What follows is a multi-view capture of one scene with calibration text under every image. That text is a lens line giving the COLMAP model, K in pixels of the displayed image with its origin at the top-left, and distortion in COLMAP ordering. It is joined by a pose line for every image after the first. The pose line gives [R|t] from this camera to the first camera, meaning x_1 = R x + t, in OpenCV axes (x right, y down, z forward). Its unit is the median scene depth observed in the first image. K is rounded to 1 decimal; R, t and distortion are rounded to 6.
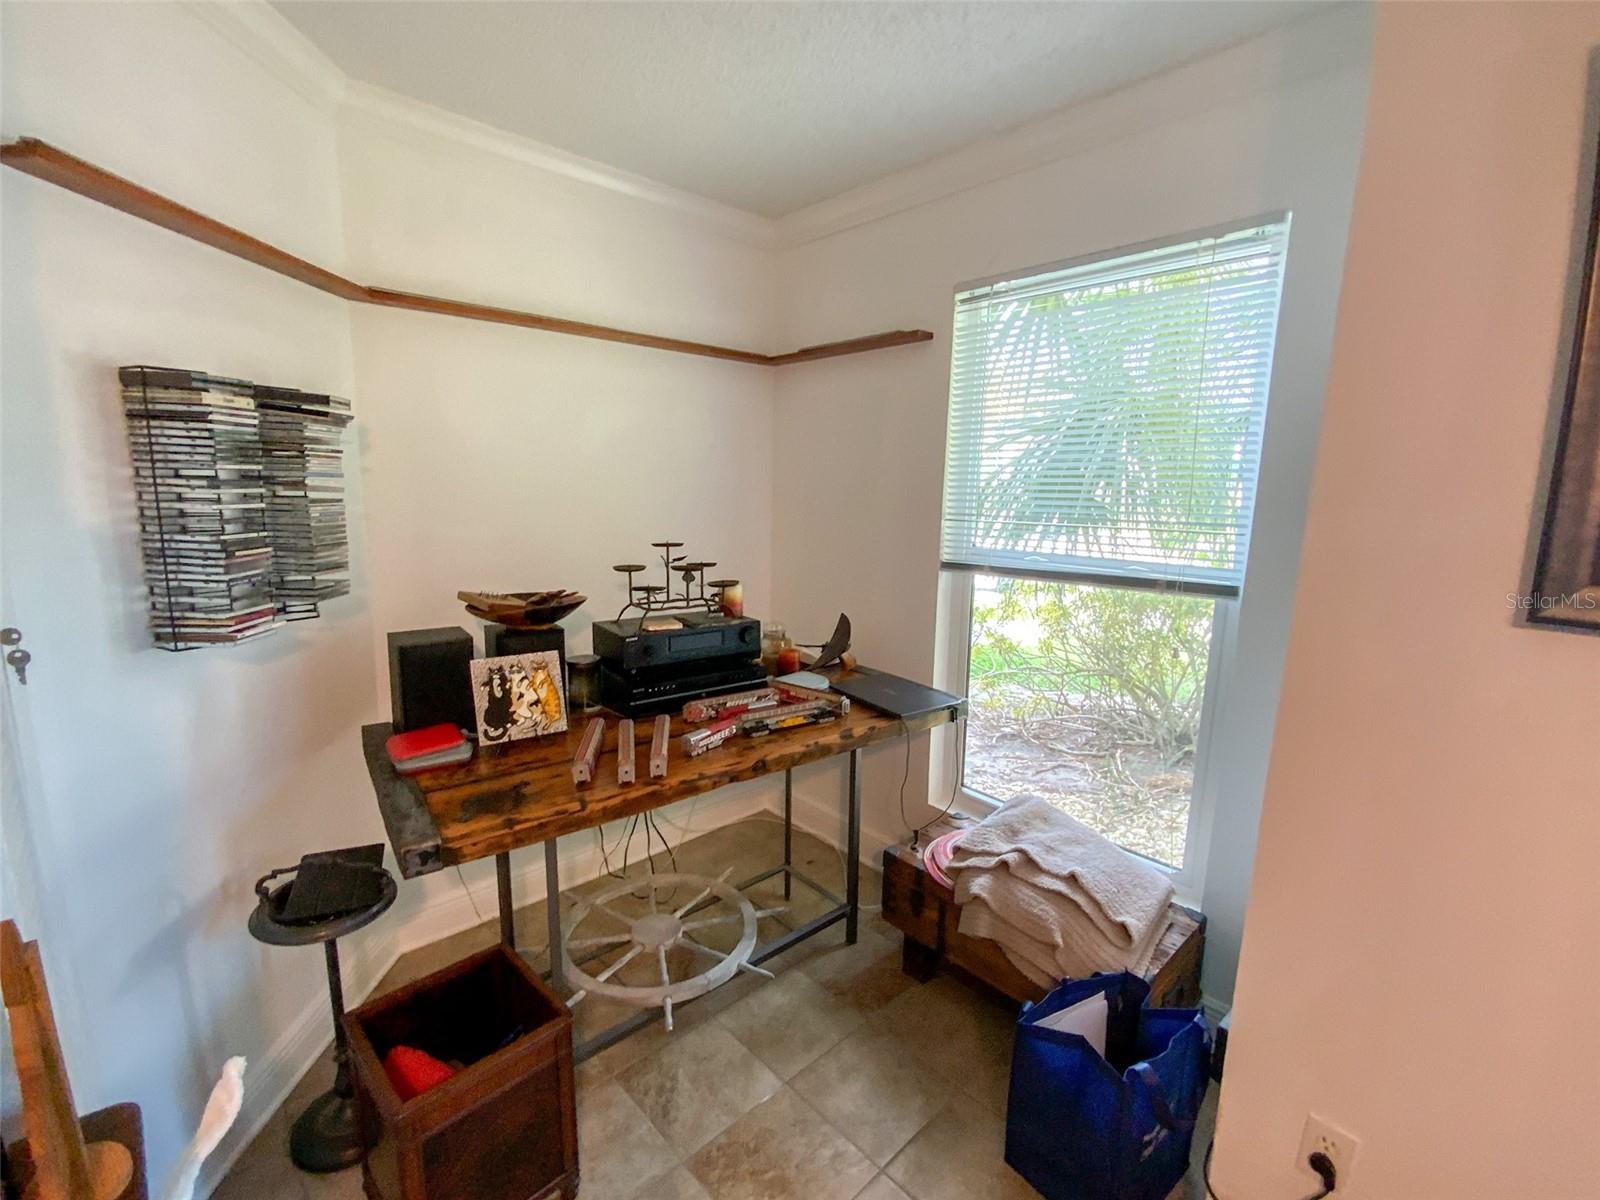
lens RADIAL K [[685.0, 0, 798.9], [0, 685.0, 607.1], [0, 0, 1]] dist [0.019021, -0.020807]
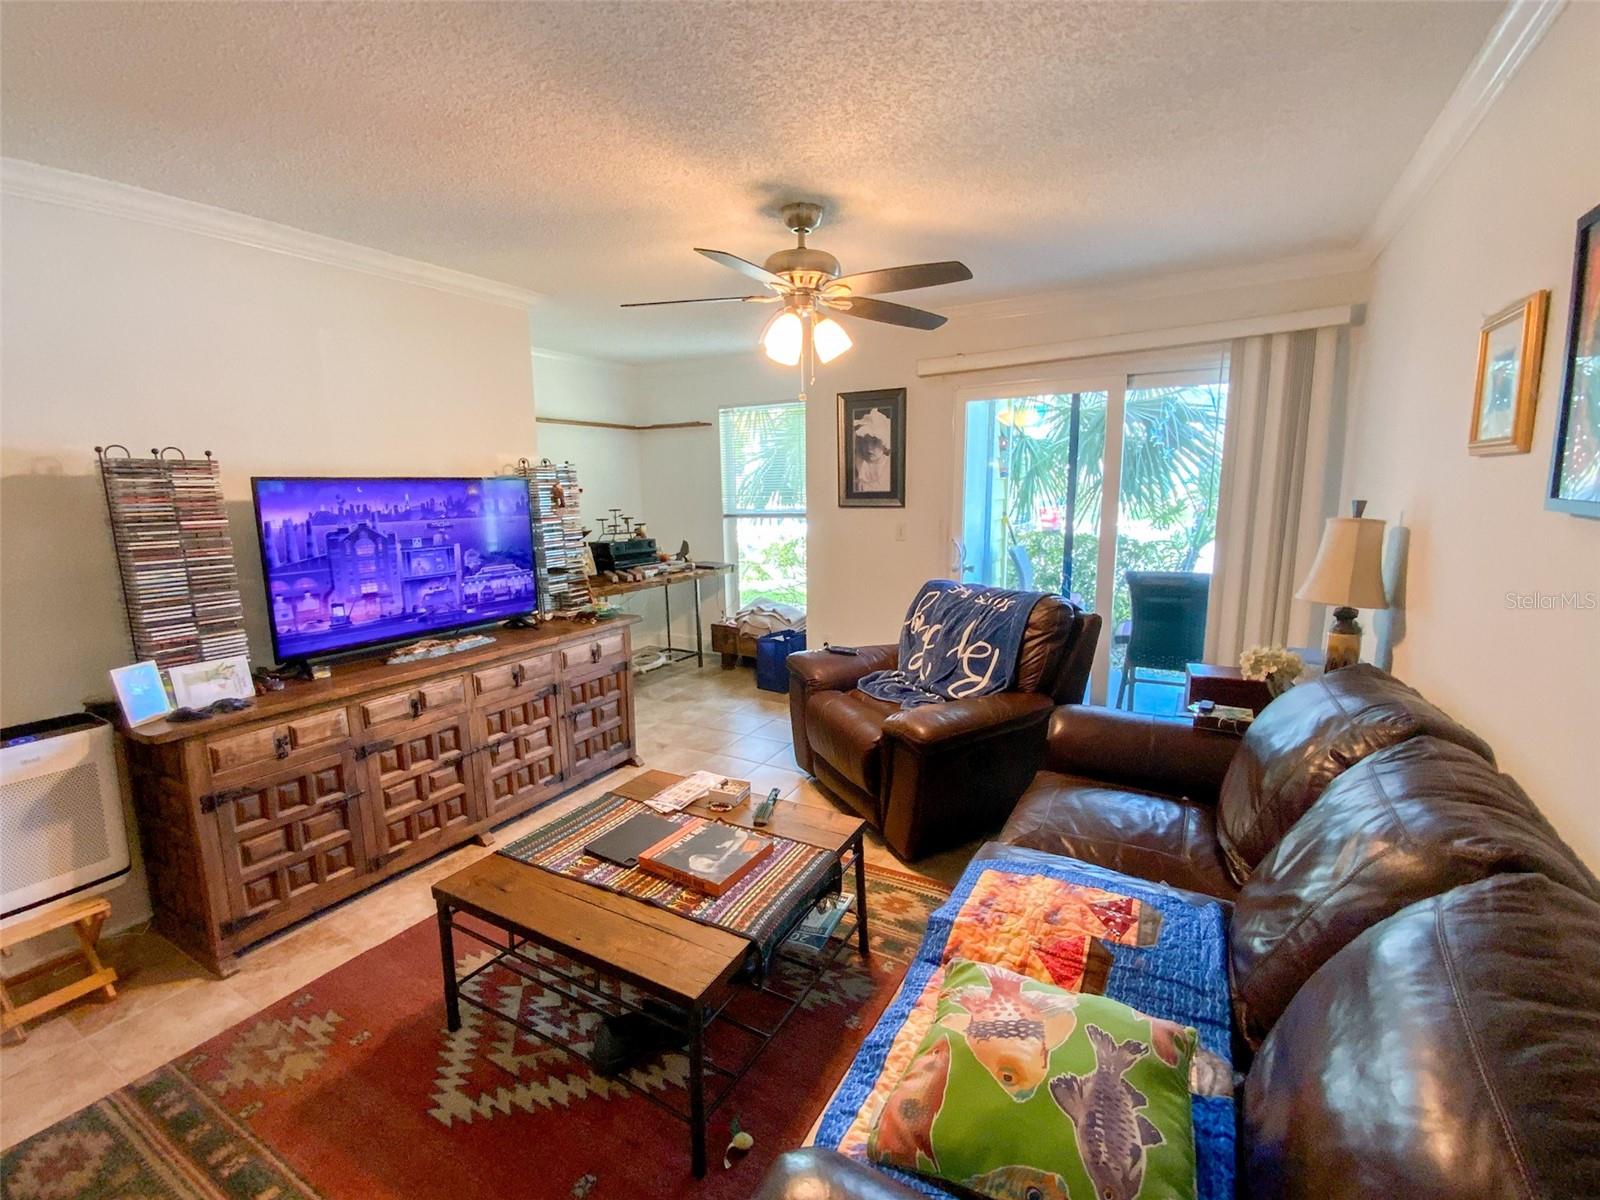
lens RADIAL K [[684.1, 0, 792.7], [0, 684.1, 600.7], [0, 0, 1]] dist [0.040294, -0.027781]
pose [[0.953015, -0.083962, 0.291054, -0.344550], [0.084472, 0.996367, 0.010835, 0.275411], [-0.290906, 0.014260, 0.956645, -1.647640]]
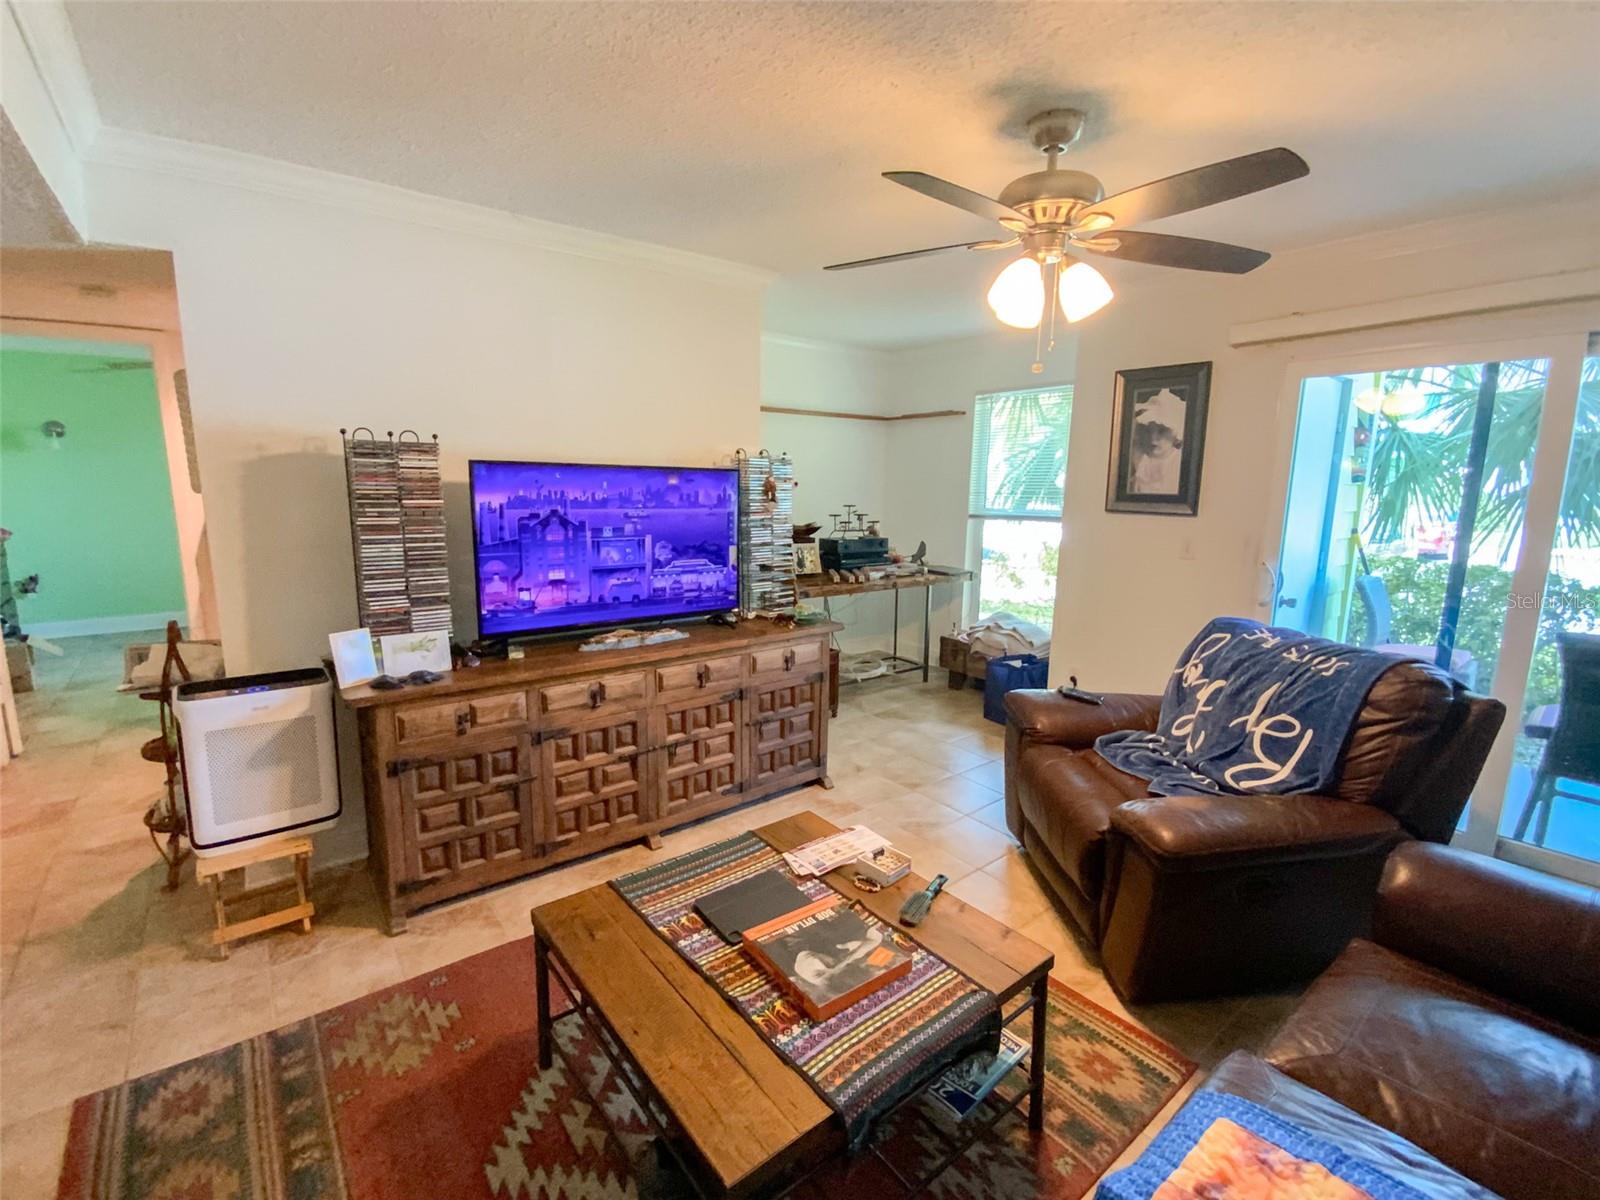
lens RADIAL K [[698.2, 0, 803.1], [0, 698.2, 603.5], [0, 0, 1]] dist [0.037643, -0.029726]
pose [[0.997639, 0.008868, -0.068096, -0.190962], [-0.008556, 0.999952, 0.004875, 0.244875], [0.068136, -0.004281, 0.997667, -1.466364]]
